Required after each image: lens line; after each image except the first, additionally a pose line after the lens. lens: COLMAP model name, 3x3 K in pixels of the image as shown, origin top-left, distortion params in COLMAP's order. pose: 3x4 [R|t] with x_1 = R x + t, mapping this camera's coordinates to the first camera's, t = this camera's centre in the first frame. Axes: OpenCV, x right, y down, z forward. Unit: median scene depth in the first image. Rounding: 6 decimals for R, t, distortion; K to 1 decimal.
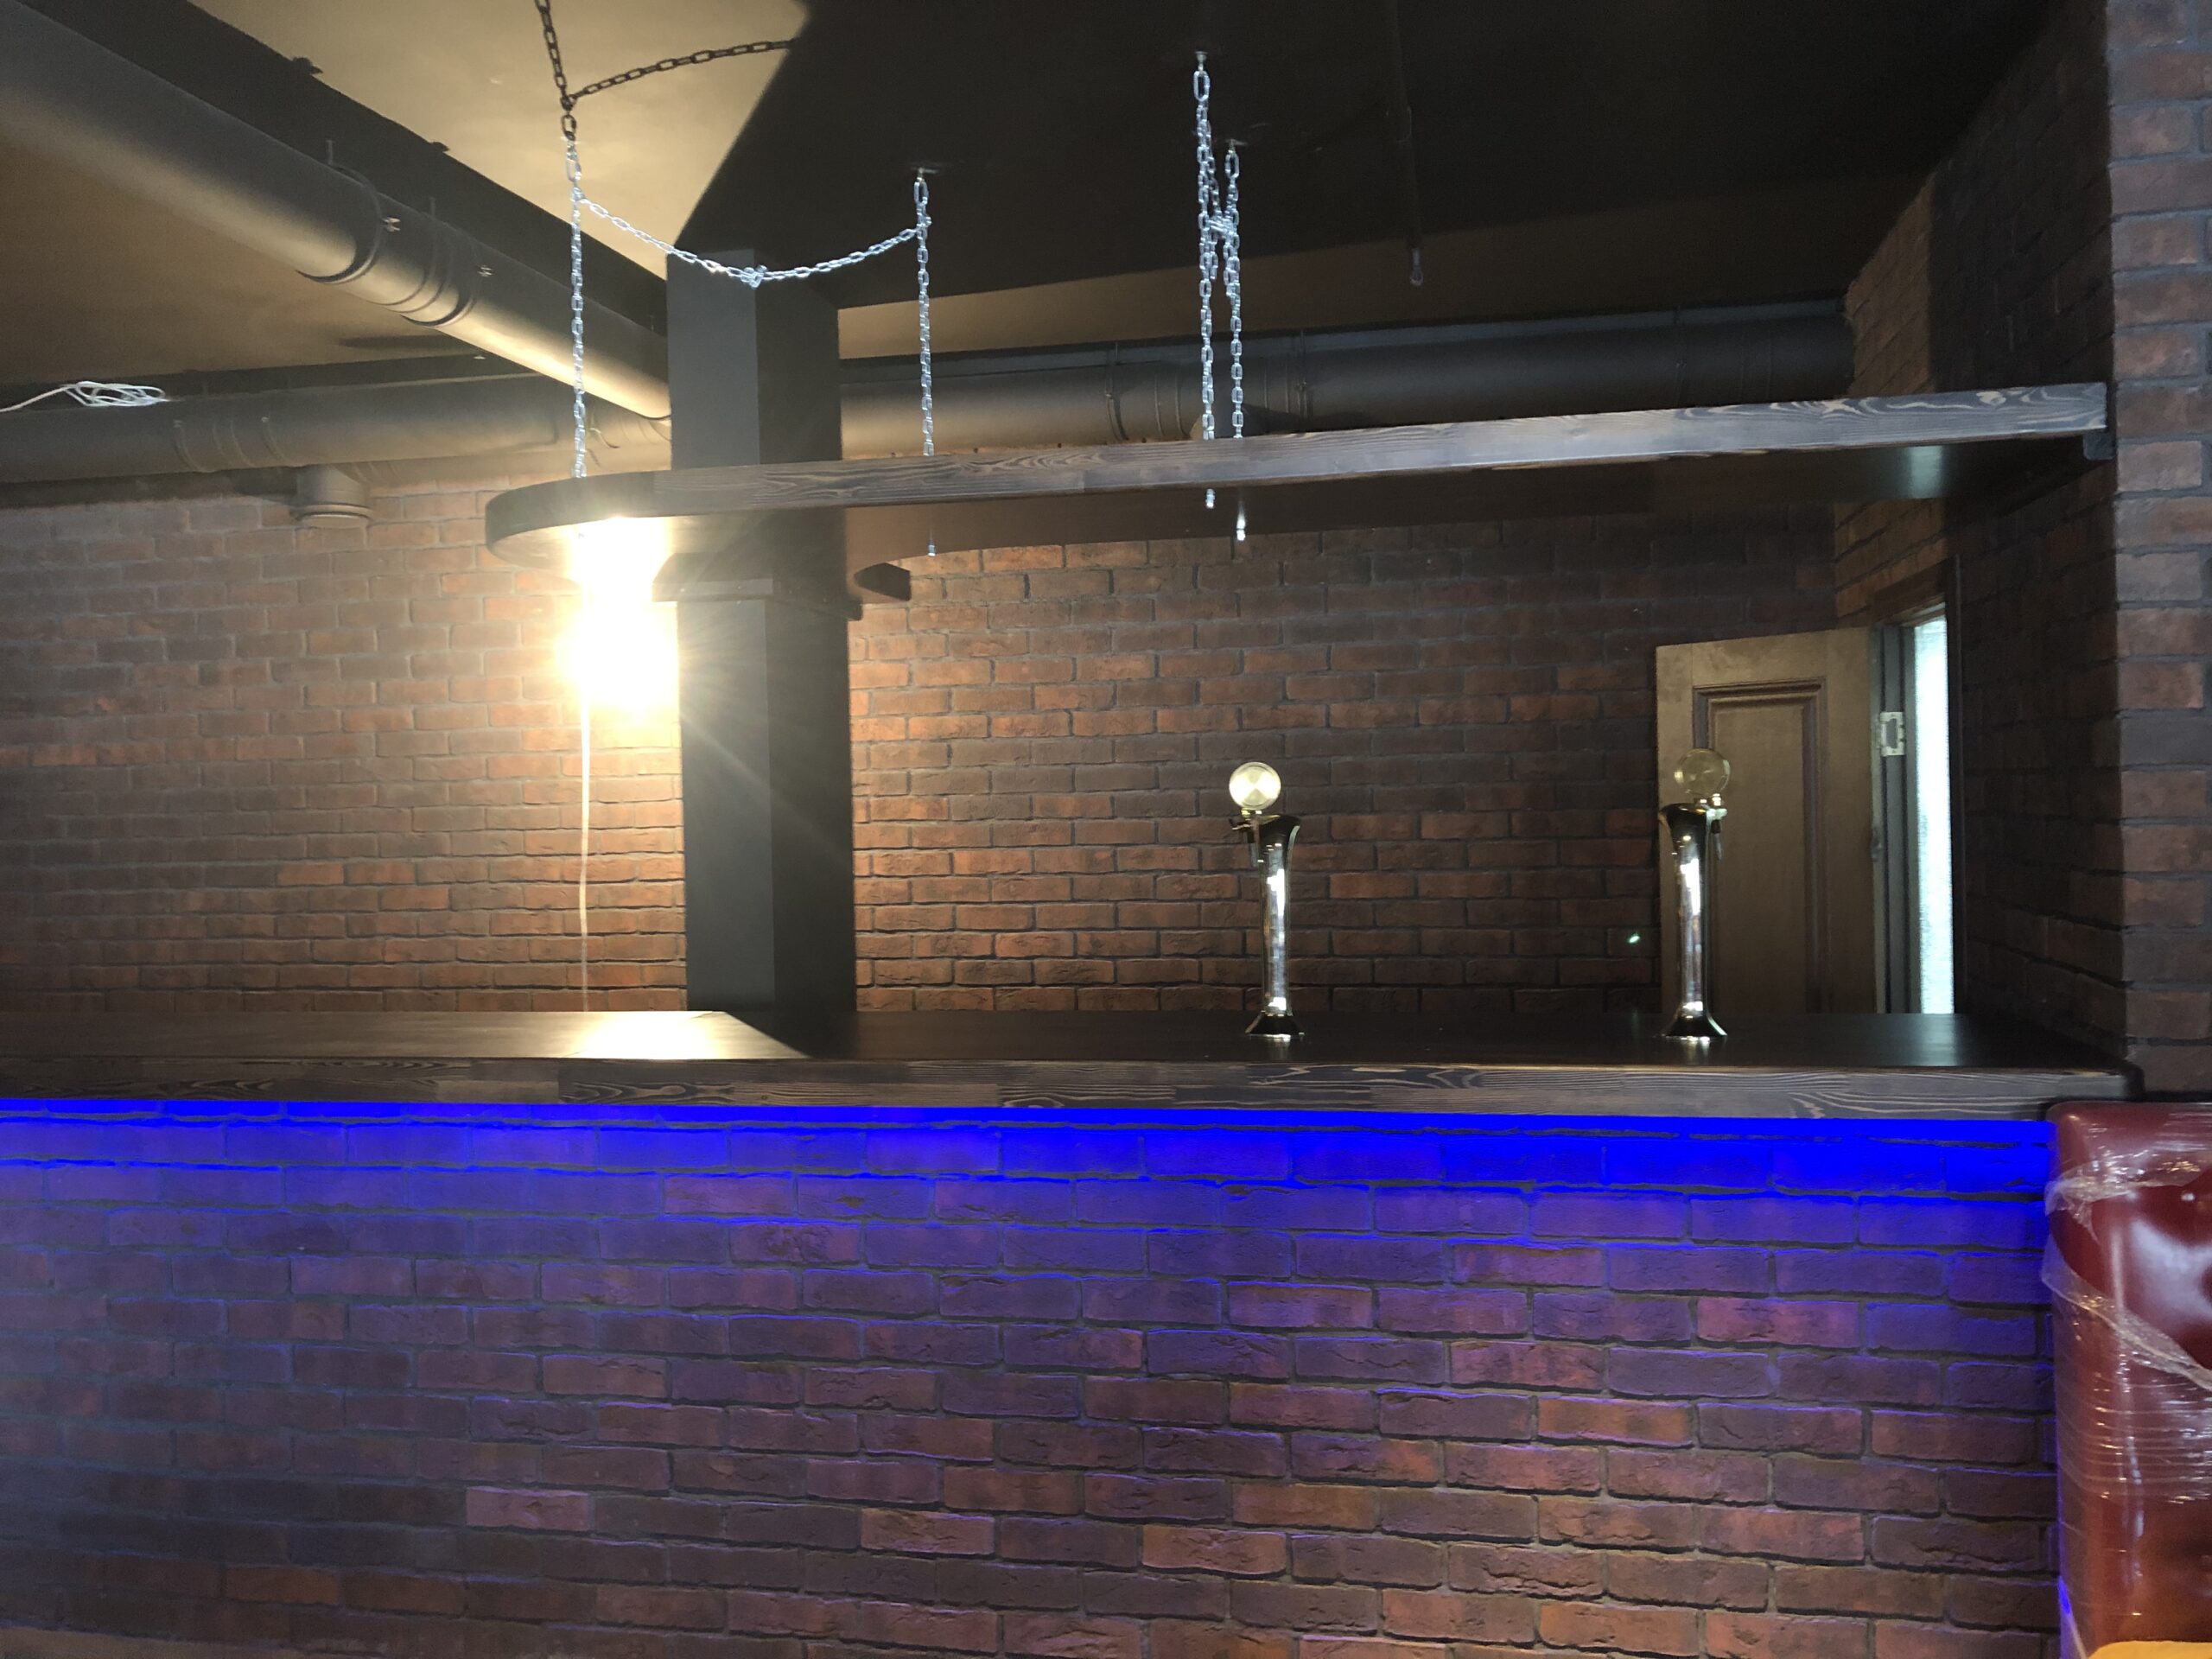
lens RADIAL K [[1892.6, 0, 1106.0], [0, 1892.6, 829.5], [0, 0, 1]] dist [0.091021, -0.136572]
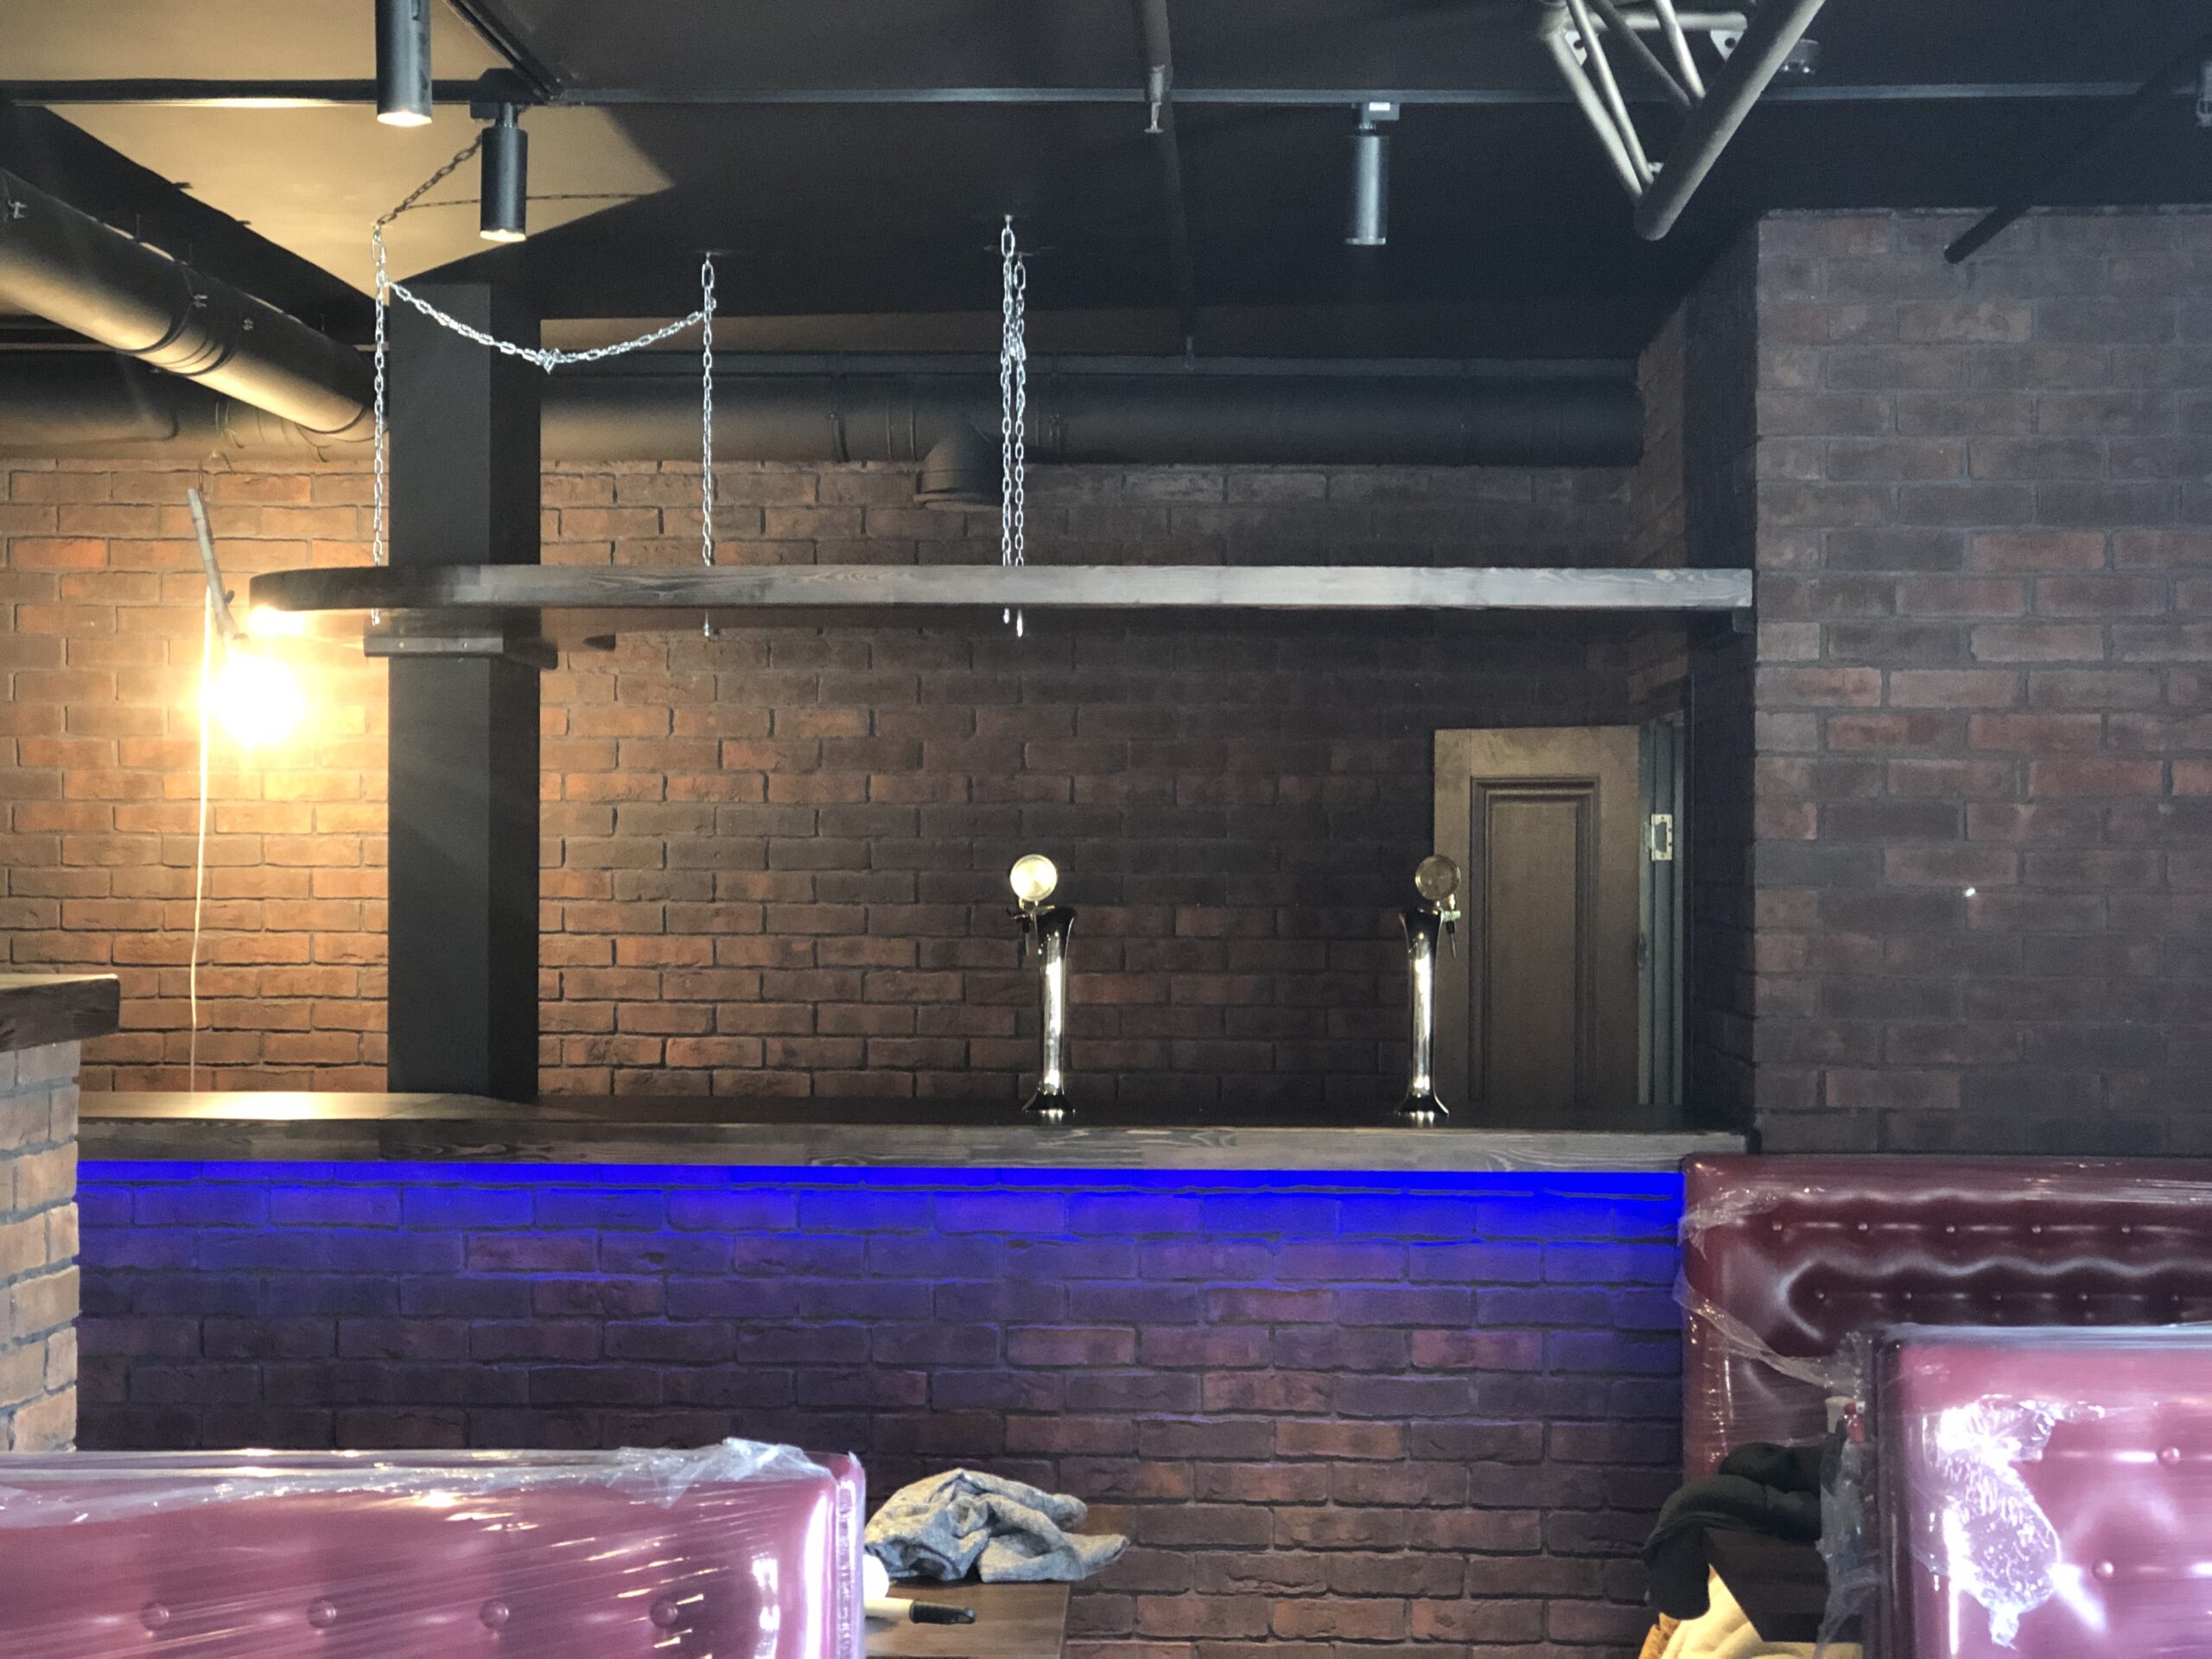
lens RADIAL K [[3695.4, 0, 1106.0], [0, 3695.4, 829.5], [0, 0, 1]] dist [0.114952, 0.032884]
pose [[0.987478, 0.029569, 0.154961, -0.219248], [-0.025555, 0.999286, -0.027832, 0.007071], [-0.155673, 0.023523, 0.987529, -1.132421]]
